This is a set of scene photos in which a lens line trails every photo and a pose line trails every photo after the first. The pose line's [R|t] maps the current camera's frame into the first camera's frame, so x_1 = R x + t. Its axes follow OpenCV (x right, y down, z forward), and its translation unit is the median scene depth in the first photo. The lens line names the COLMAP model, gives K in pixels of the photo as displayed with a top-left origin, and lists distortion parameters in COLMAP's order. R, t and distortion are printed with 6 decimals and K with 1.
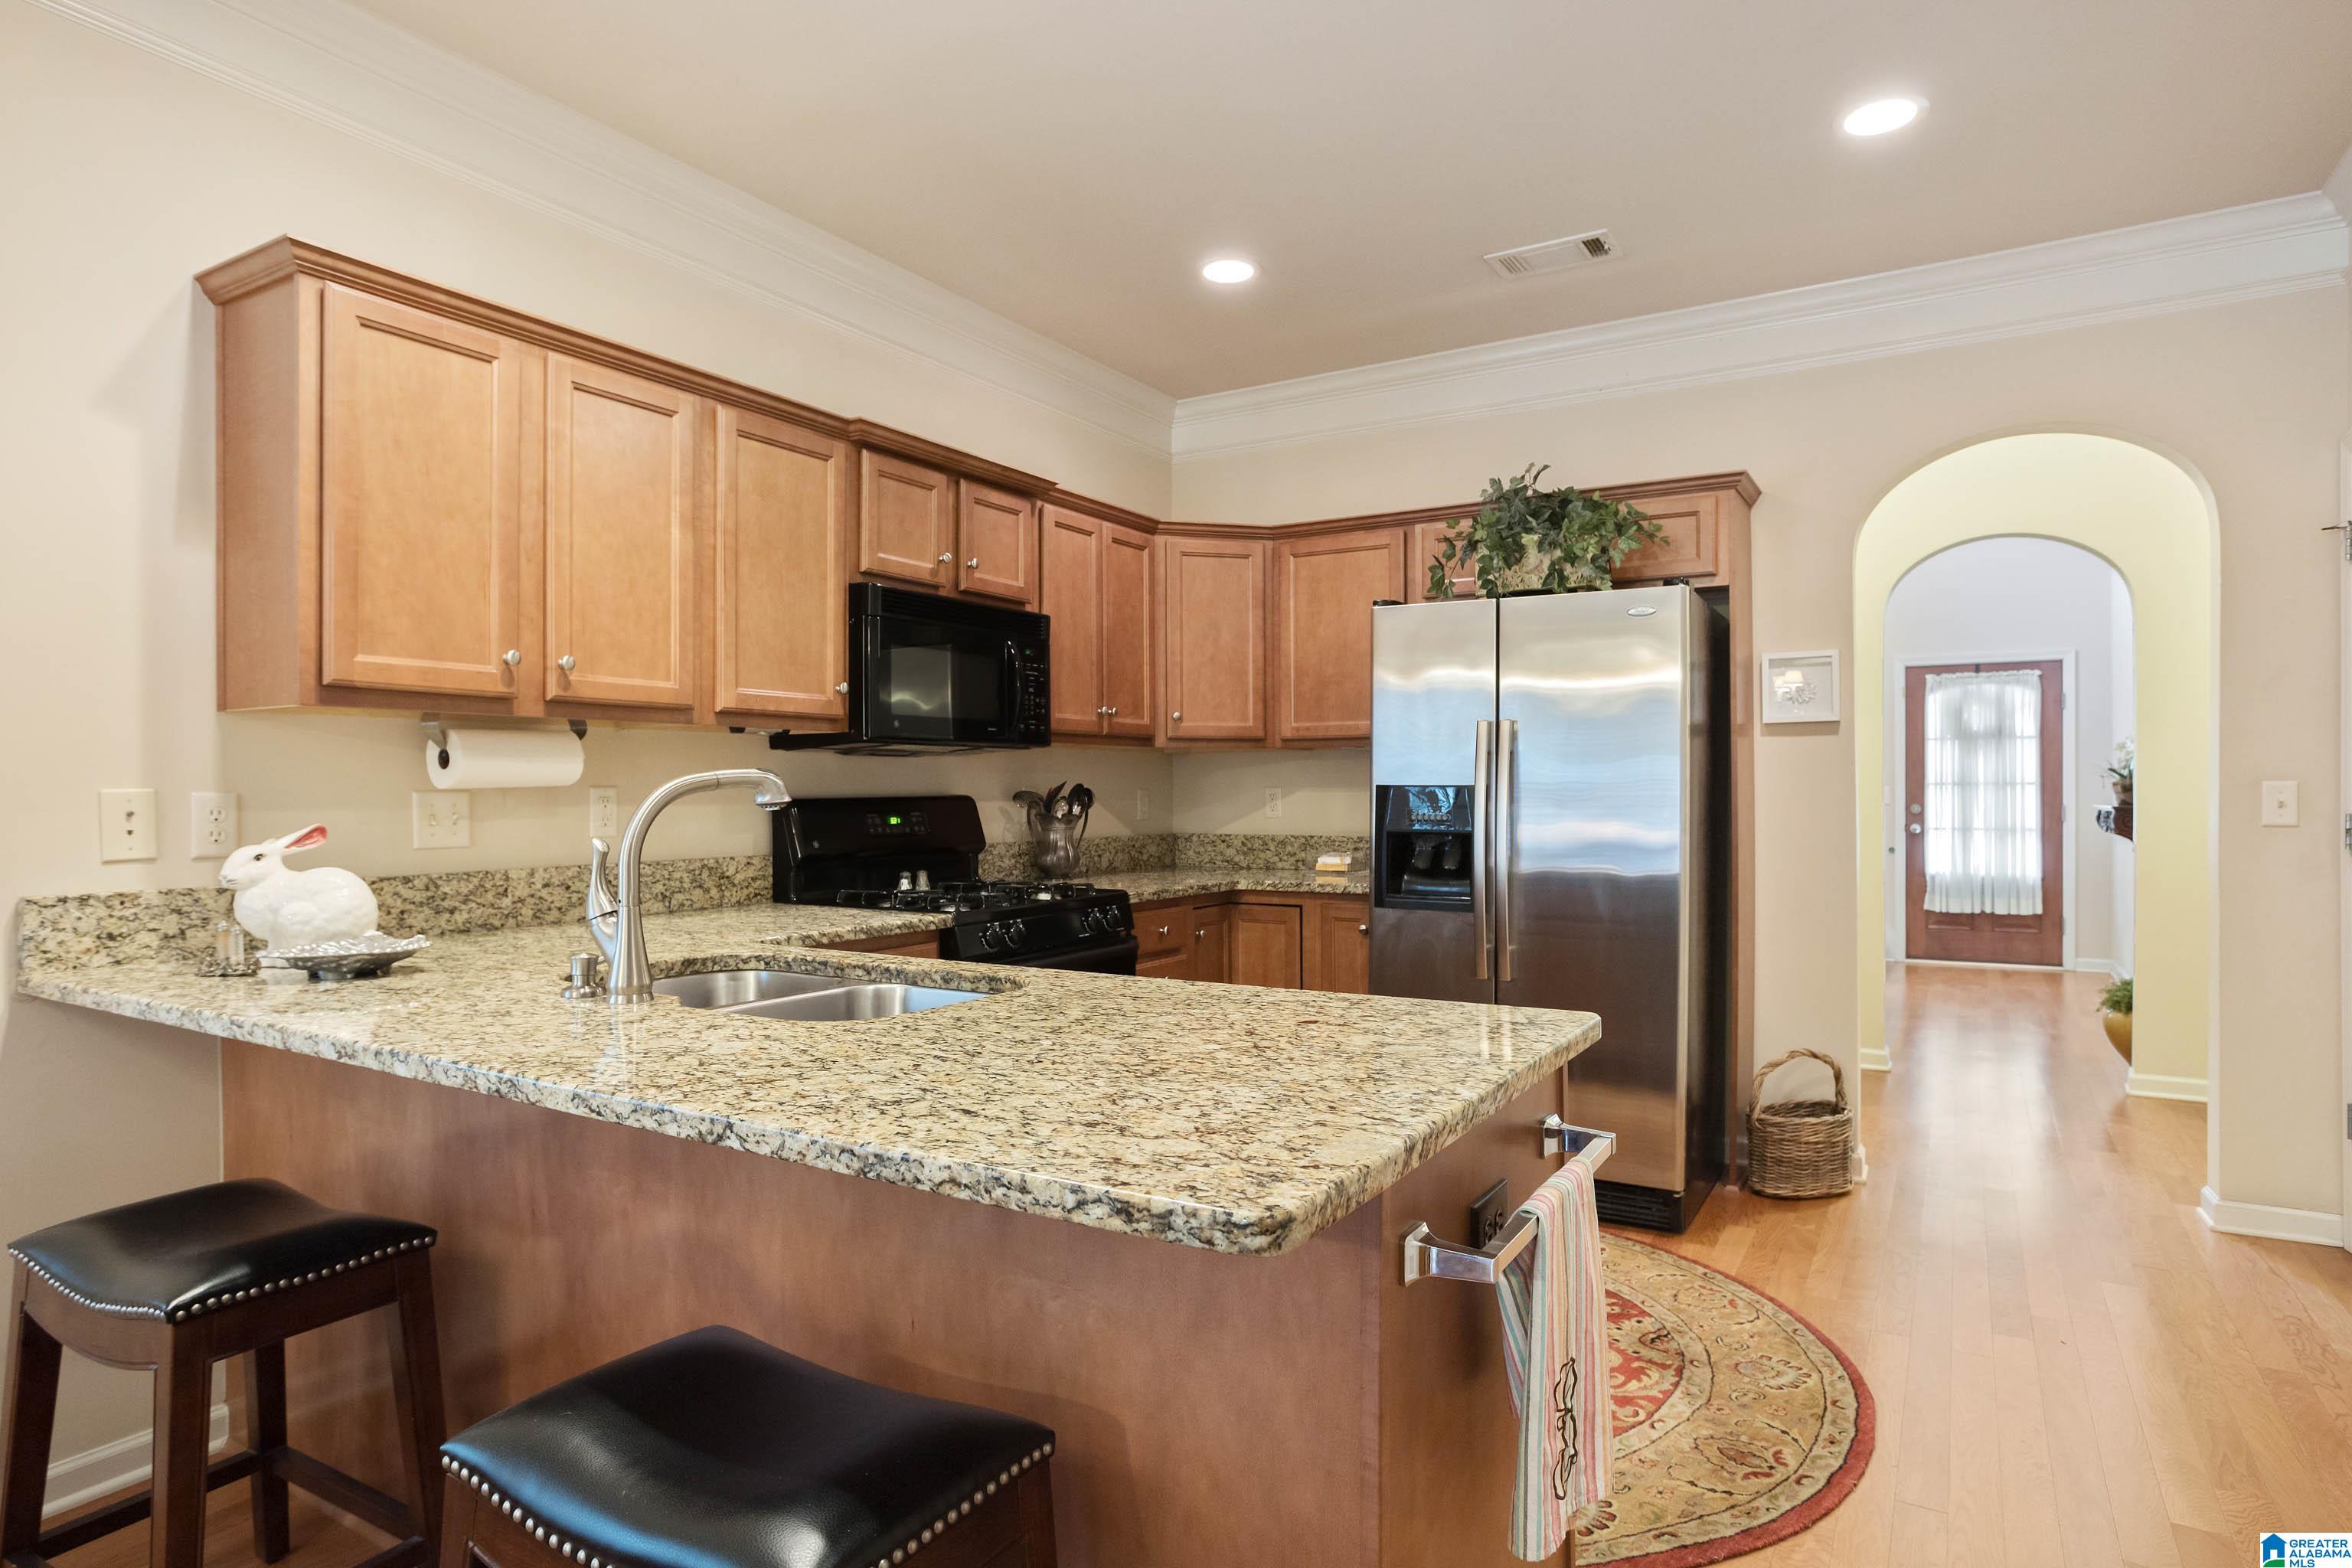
lens RADIAL K [[1294.0, 0, 1176.0], [0, 1294.0, 784.0], [0, 0, 1]] dist [-0.014530, -0.000150]
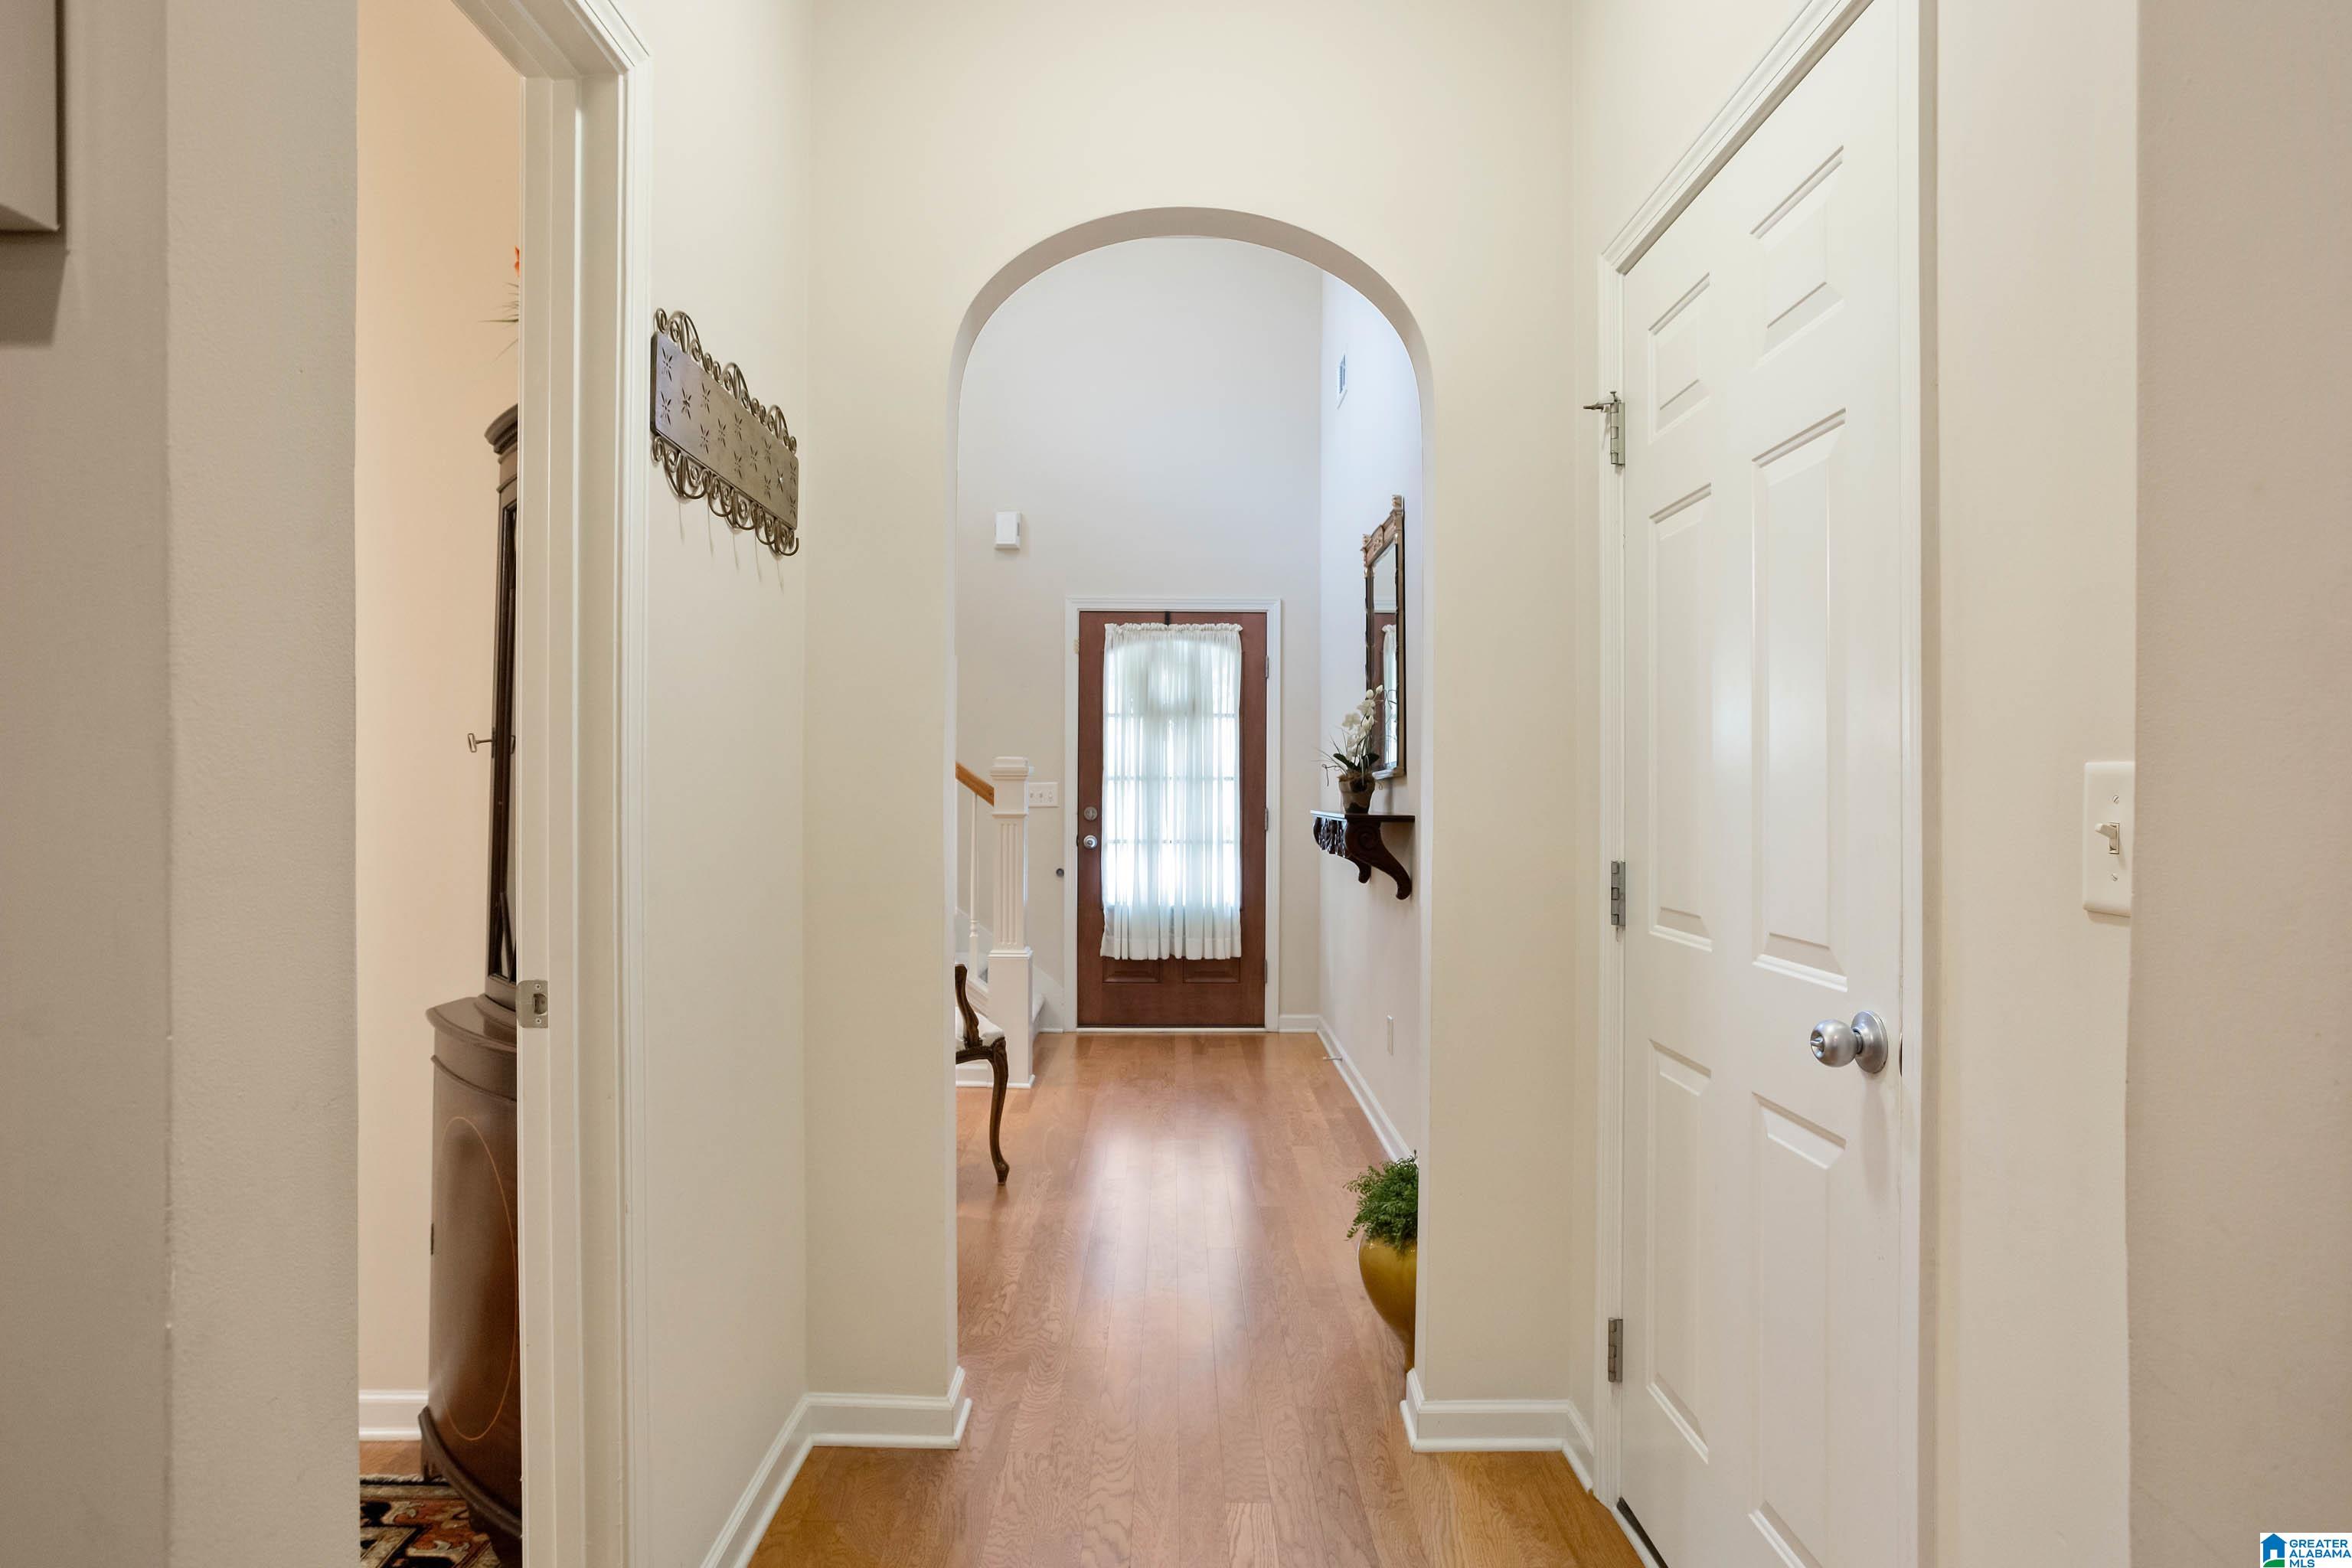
lens RADIAL K [[1294.0, 0, 1176.0], [0, 1294.0, 784.0], [0, 0, 1]] dist [-0.014530, -0.000150]
pose [[0.850701, 0.004087, 0.525634, 0.248177], [-0.006493, 0.999975, 0.002734, 0.001112], [-0.525610, -0.005739, 0.850706, 0.383387]]
